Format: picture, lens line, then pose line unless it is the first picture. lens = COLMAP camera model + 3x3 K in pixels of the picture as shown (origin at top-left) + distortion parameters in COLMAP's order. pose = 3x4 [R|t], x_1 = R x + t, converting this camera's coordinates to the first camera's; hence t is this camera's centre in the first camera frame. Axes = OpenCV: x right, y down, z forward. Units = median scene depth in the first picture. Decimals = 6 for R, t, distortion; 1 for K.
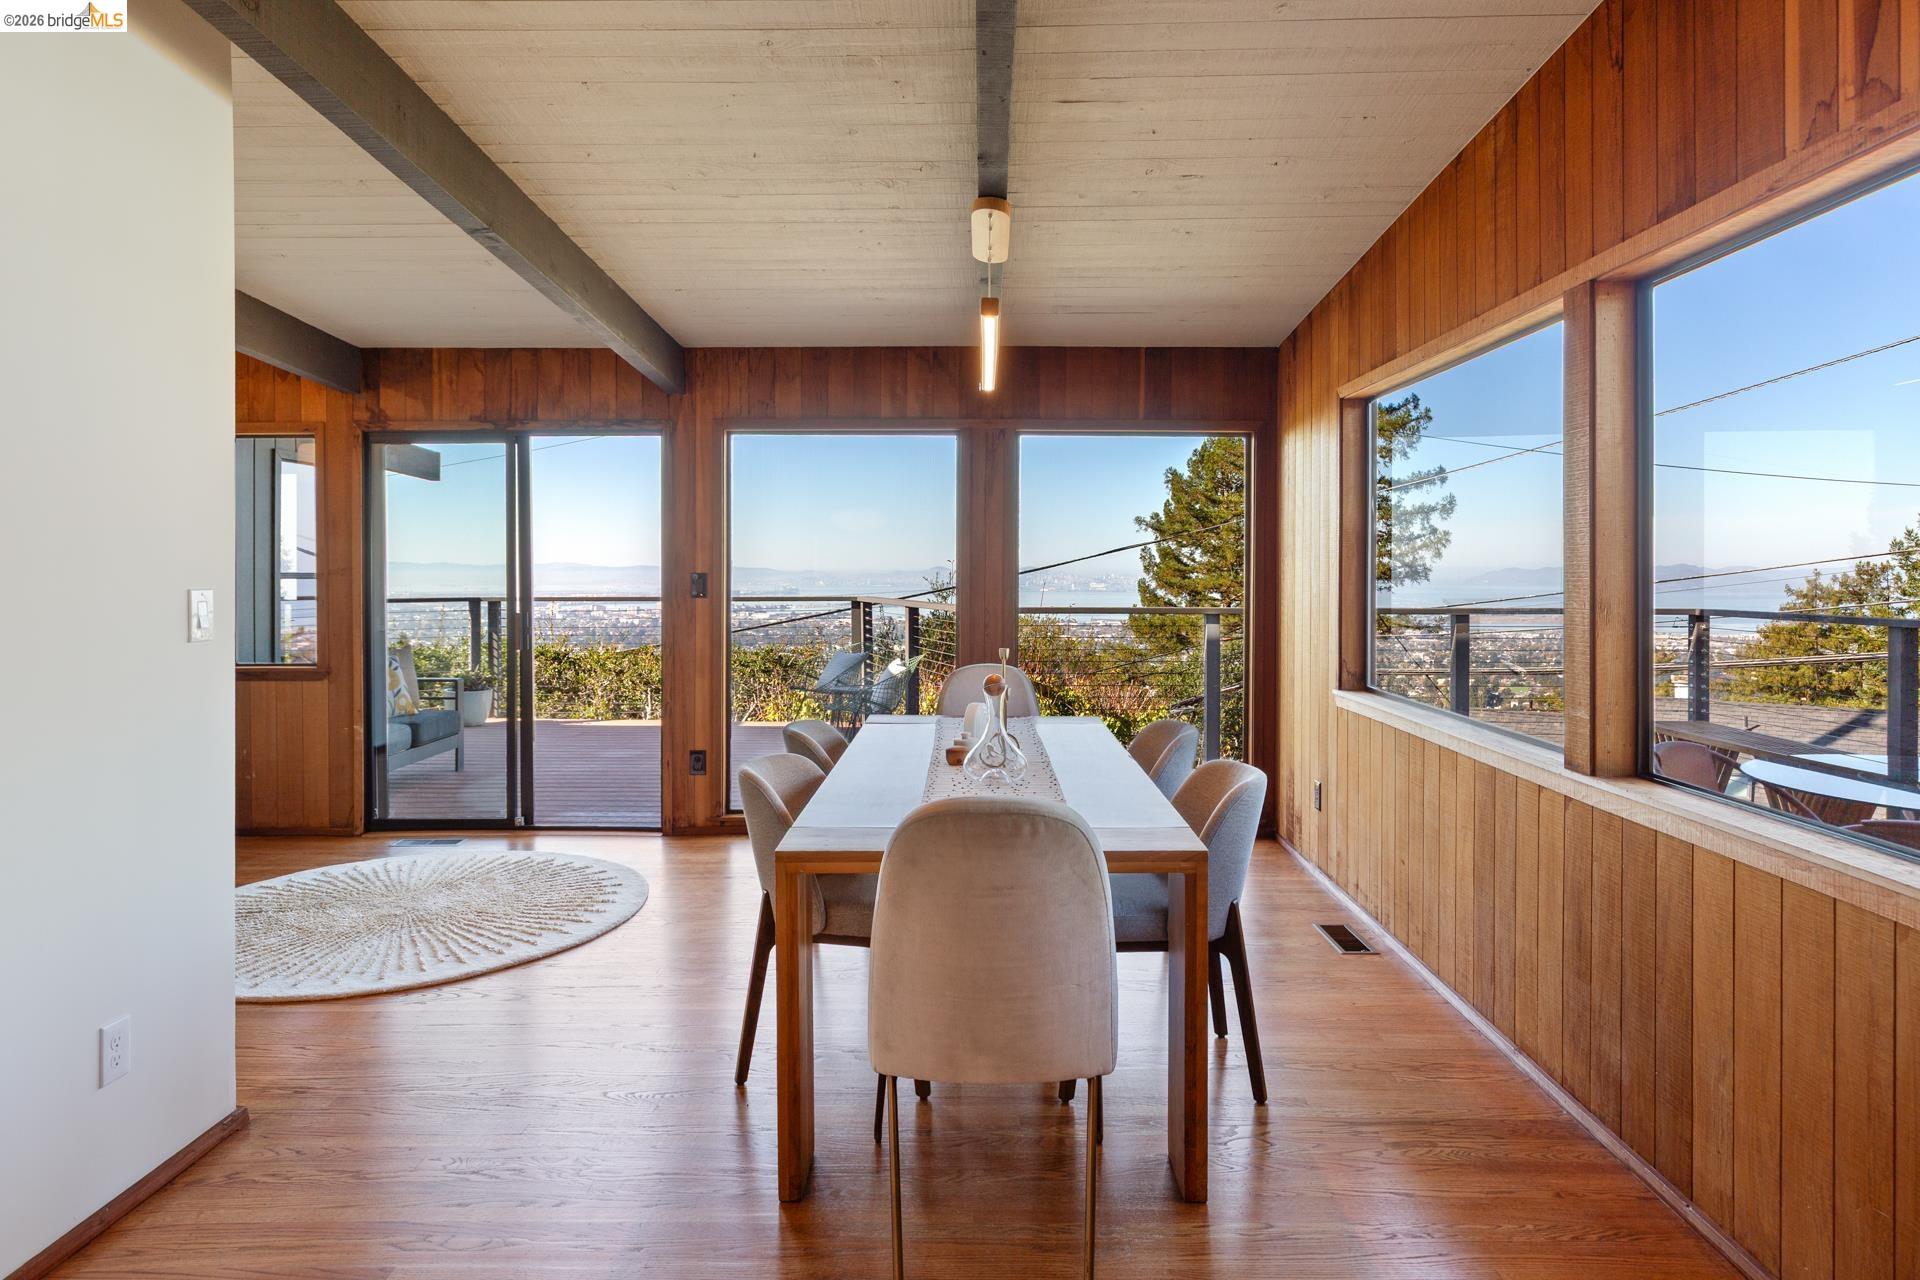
lens RADIAL K [[1147.1, 0, 961.6], [0, 1147.1, 577.6], [0, 0, 1]] dist [0.004326, 0.001124]
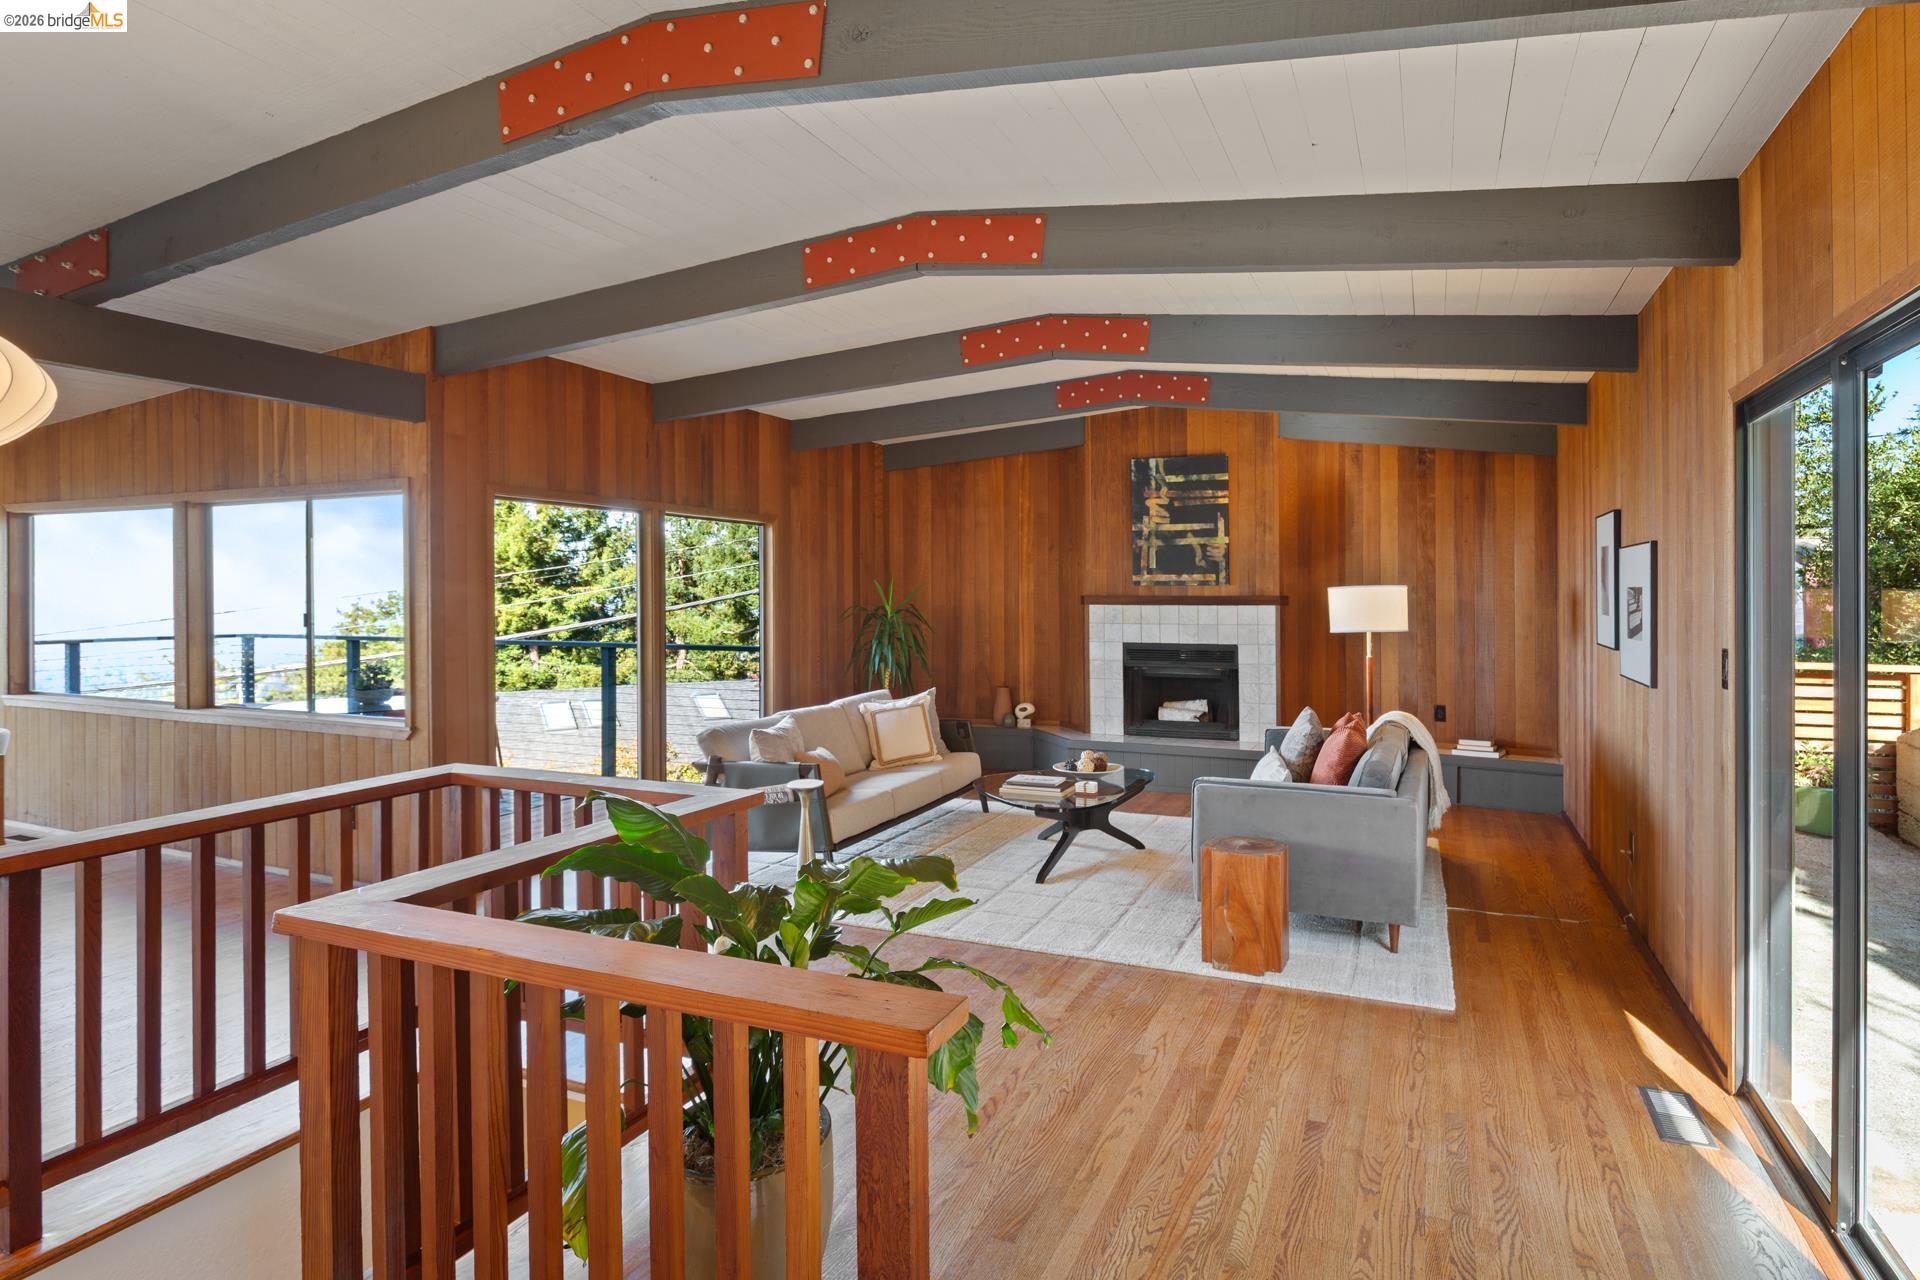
lens RADIAL K [[1032.3, 0, 960.6], [0, 1032.3, 600.0], [0, 0, 1]] dist [0.002174, 0.000938]
pose [[0.398191, -0.005598, 0.917285, -0.691776], [0.005958, 0.999976, 0.003516, -0.046613], [-0.917283, 0.004065, 0.398215, -1.176842]]
